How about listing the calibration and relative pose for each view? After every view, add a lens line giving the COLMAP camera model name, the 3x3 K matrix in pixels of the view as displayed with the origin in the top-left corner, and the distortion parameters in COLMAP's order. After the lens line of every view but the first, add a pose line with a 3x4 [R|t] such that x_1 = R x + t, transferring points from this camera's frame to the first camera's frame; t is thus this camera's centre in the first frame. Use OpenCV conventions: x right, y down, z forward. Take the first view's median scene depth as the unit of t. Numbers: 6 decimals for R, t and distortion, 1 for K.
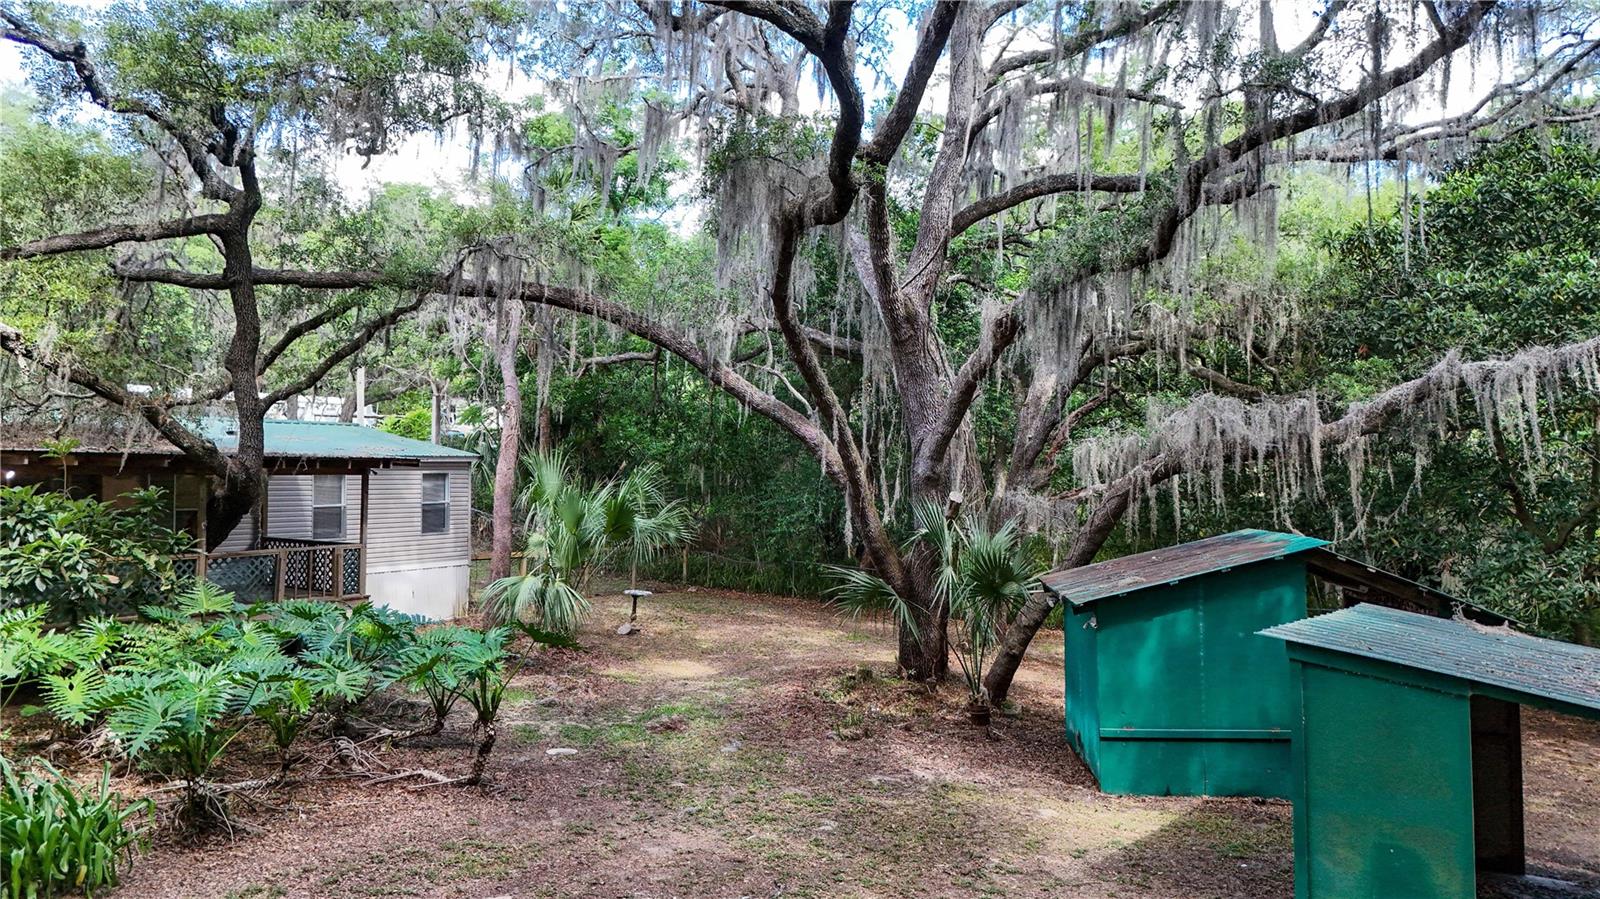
lens RADIAL K [[1160.4, 0, 797.6], [0, 1160.4, 438.4], [0, 0, 1]] dist [0.001709, -0.004256]
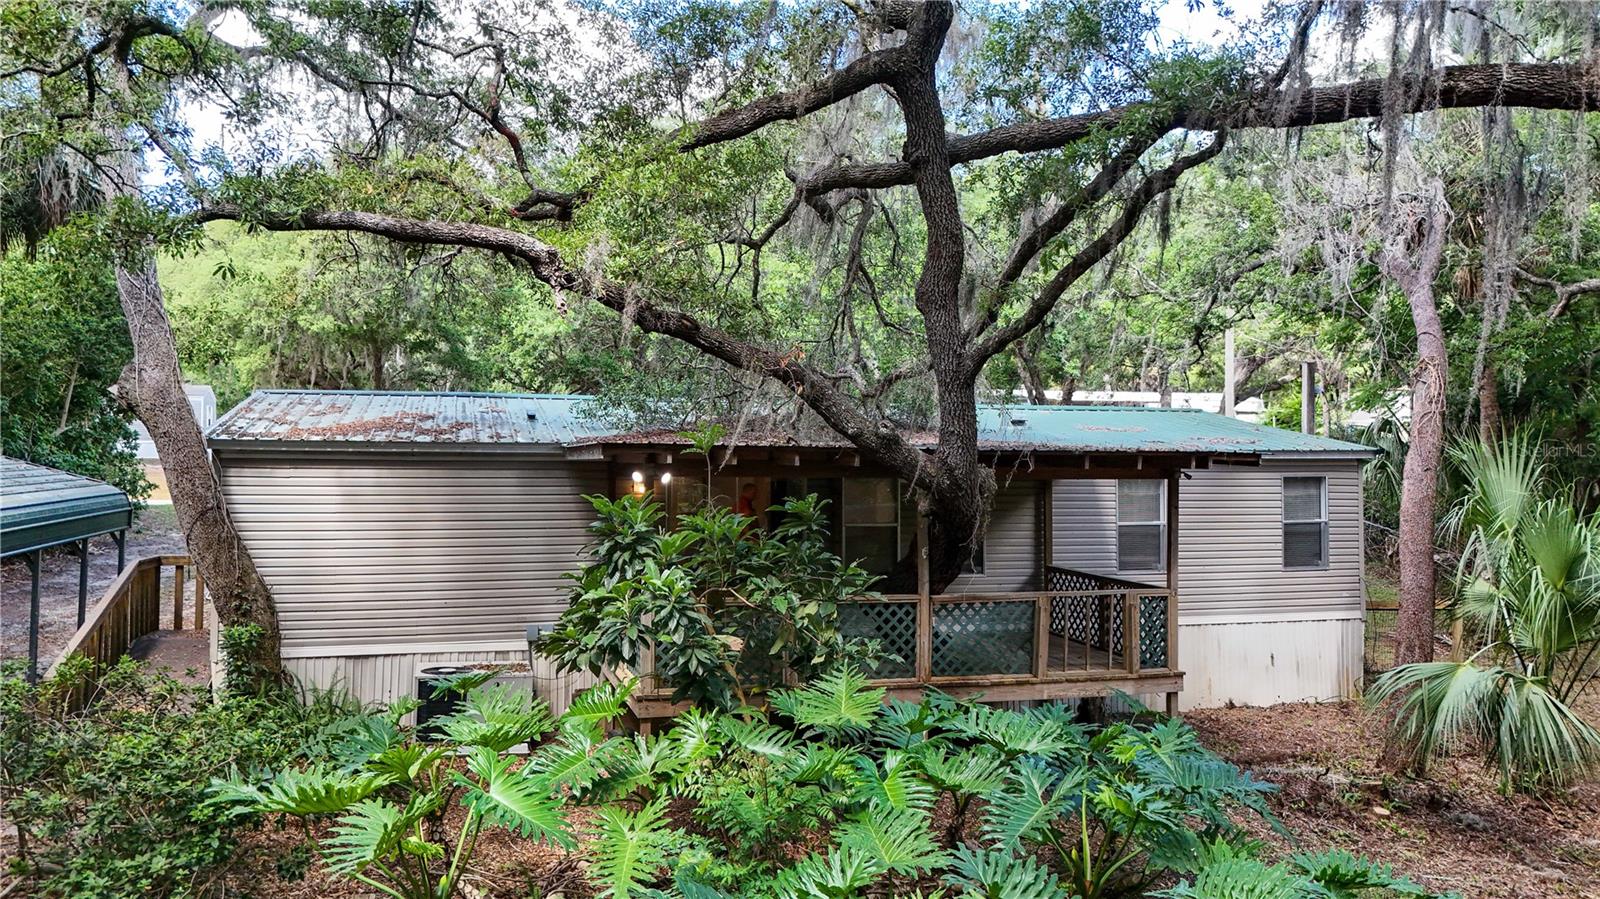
lens RADIAL K [[1160.4, 0, 797.6], [0, 1160.4, 438.4], [0, 0, 1]] dist [0.001709, -0.004256]
pose [[0.736506, -0.018568, -0.676176, -0.092412], [0.017017, 0.999815, -0.008920, 0.010951], [0.676217, -0.004937, 0.736686, 0.380007]]
